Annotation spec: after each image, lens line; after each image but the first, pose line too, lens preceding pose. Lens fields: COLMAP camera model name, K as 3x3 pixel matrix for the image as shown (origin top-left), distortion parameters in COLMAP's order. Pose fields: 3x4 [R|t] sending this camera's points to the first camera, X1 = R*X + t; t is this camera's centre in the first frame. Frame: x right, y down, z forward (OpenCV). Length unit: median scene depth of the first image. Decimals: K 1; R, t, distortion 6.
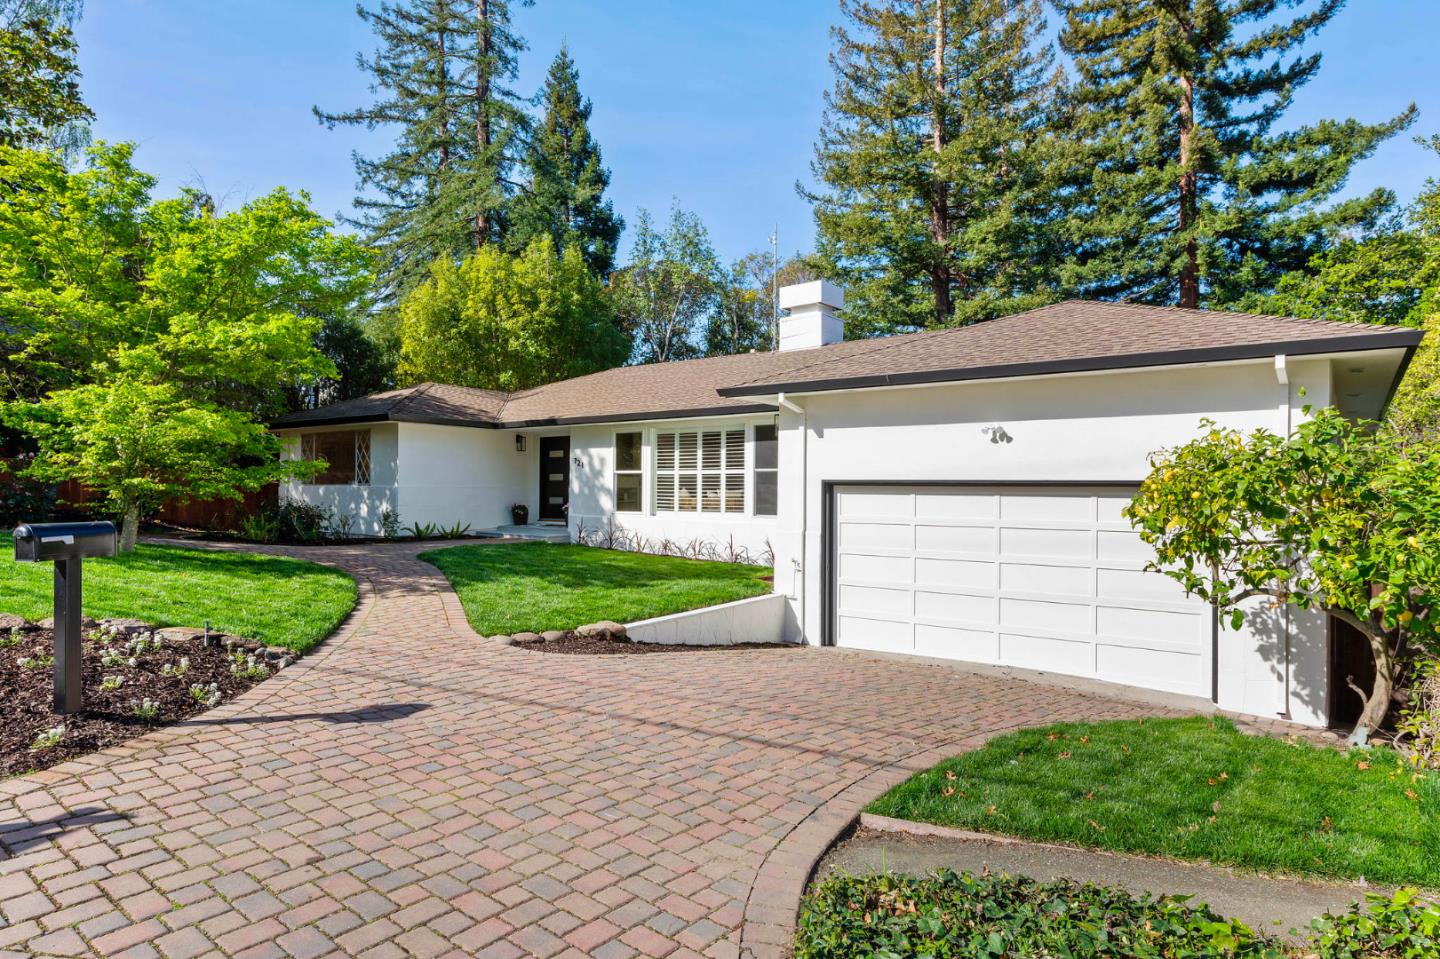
lens RADIAL K [[902.5, 0, 720.0], [0, 902.5, 479.5], [0, 0, 1]] dist [0.005168, 0.000071]
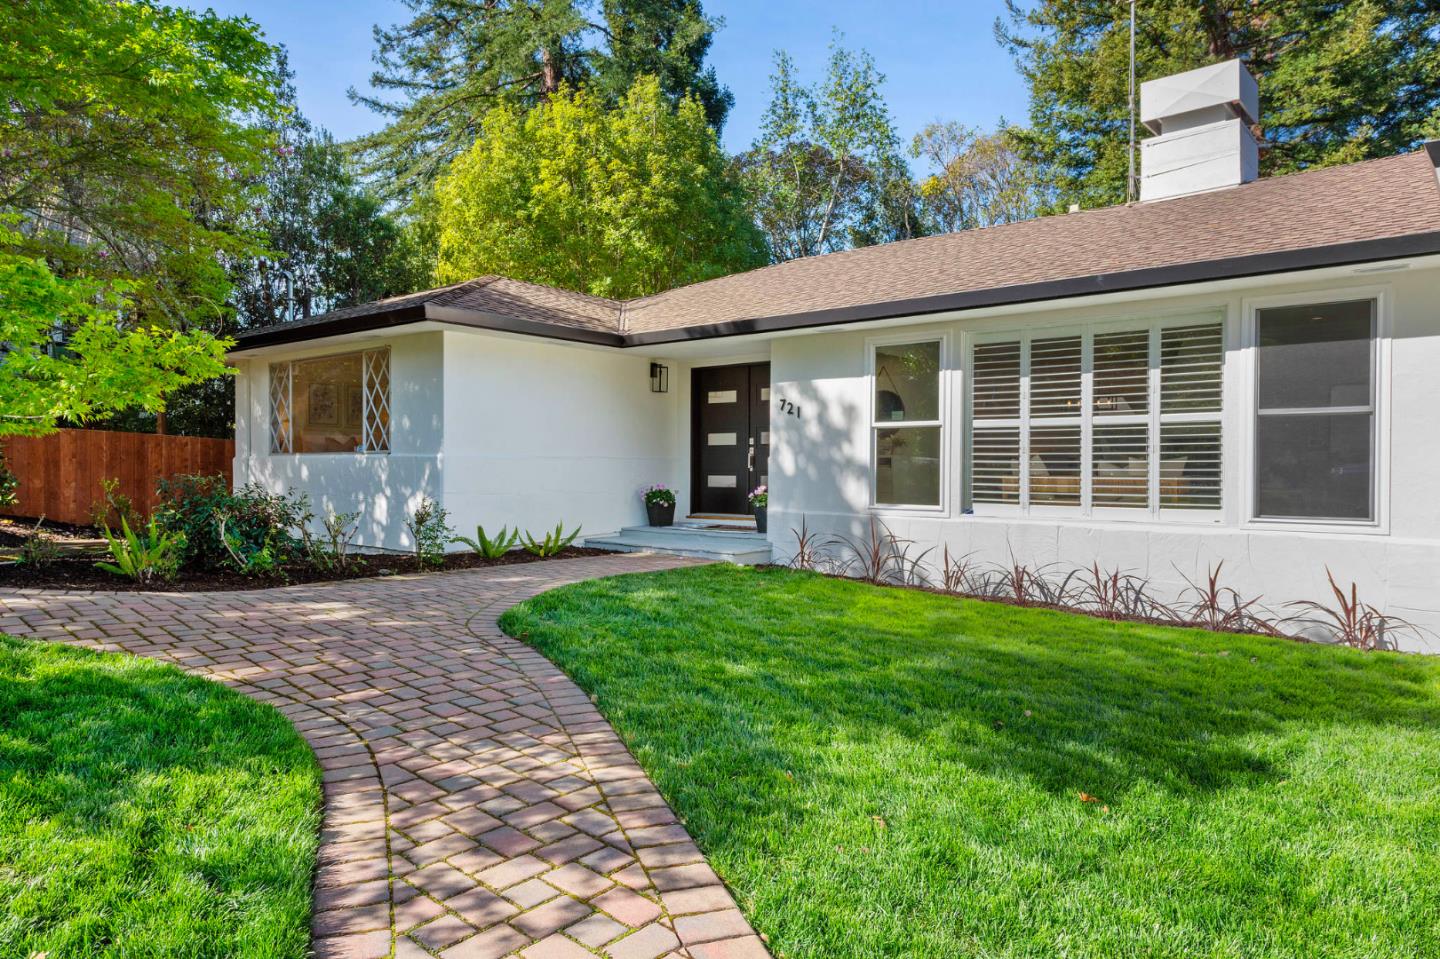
lens RADIAL K [[915.2, 0, 720.0], [0, 915.2, 479.5], [0, 0, 1]] dist [-0.008246, 0.000020]
pose [[0.999369, -0.003984, -0.035296, -0.169923], [0.004971, 0.999598, 0.027911, 0.006720], [0.035171, -0.028069, 0.998987, 0.456047]]
